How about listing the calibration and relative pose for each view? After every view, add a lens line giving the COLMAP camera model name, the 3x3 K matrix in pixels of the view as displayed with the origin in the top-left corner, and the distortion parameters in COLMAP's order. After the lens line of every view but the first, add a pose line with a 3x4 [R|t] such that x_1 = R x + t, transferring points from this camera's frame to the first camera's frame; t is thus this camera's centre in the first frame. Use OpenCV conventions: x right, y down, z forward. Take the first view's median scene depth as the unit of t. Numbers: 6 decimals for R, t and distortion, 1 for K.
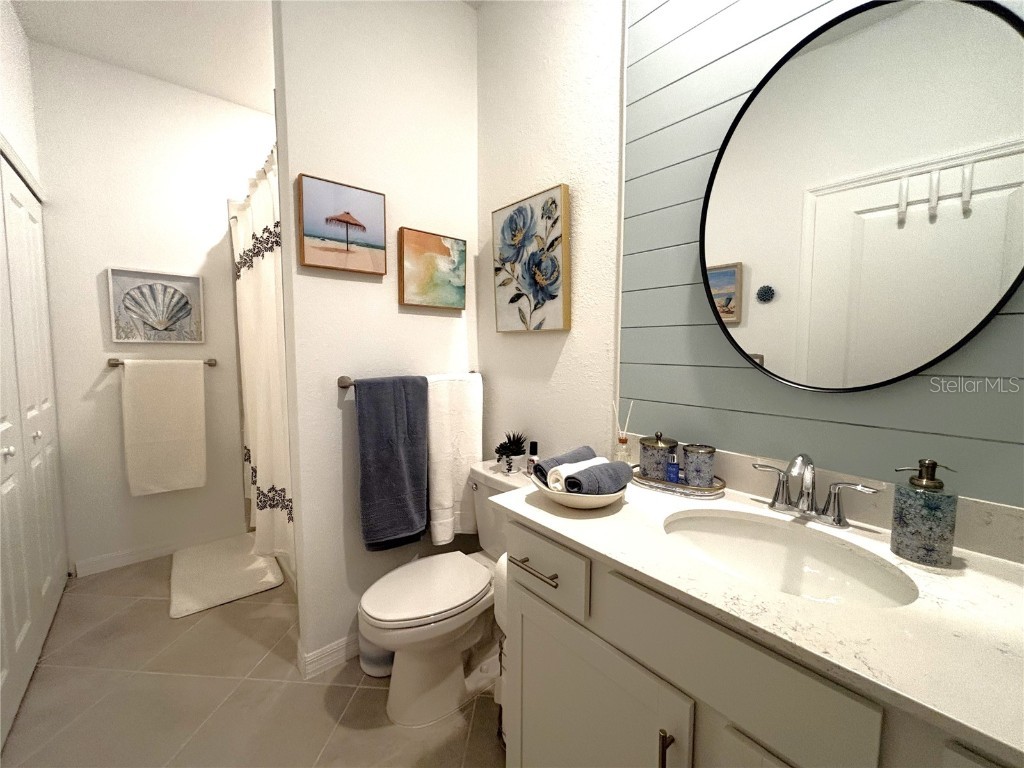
lens RADIAL K [[414.6, 0, 509.9], [0, 414.6, 381.7], [0, 0, 1]] dist [-0.003777, 0.001140]
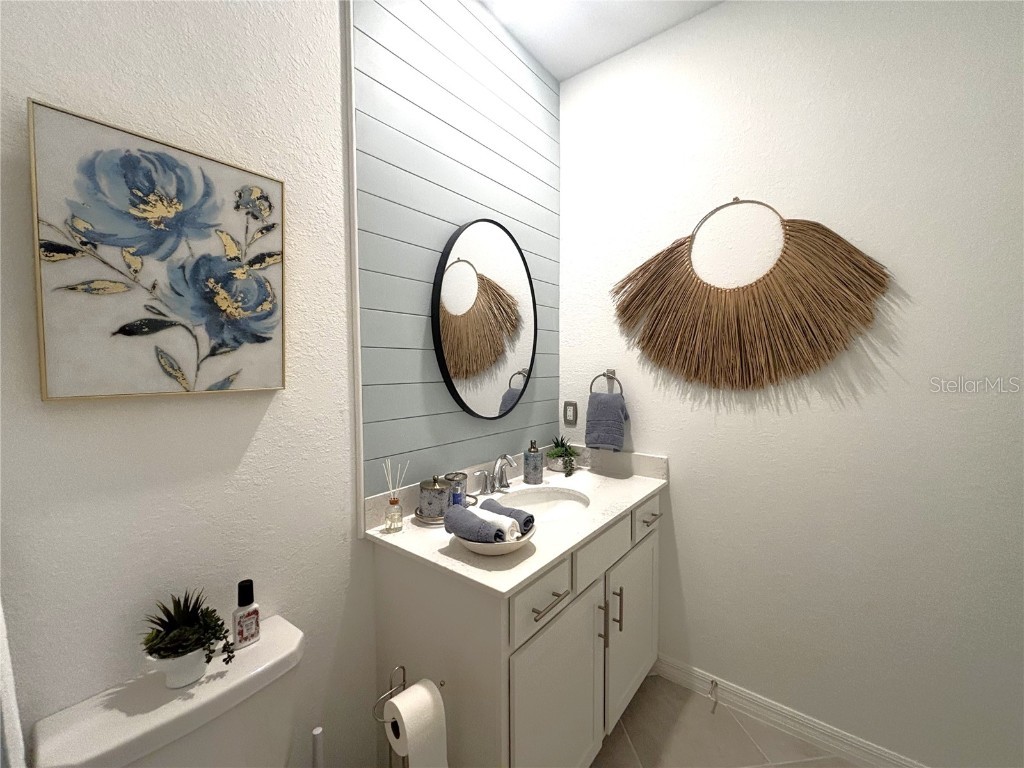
lens RADIAL K [[414.6, 0, 511.0], [0, 414.6, 380.3], [0, 0, 1]] dist [-0.003777, 0.001140]
pose [[-0.197925, -0.033905, 0.979631, -0.583934], [0.090790, 0.994471, 0.052762, -0.134395], [-0.976003, 0.099384, -0.193753, 0.723083]]
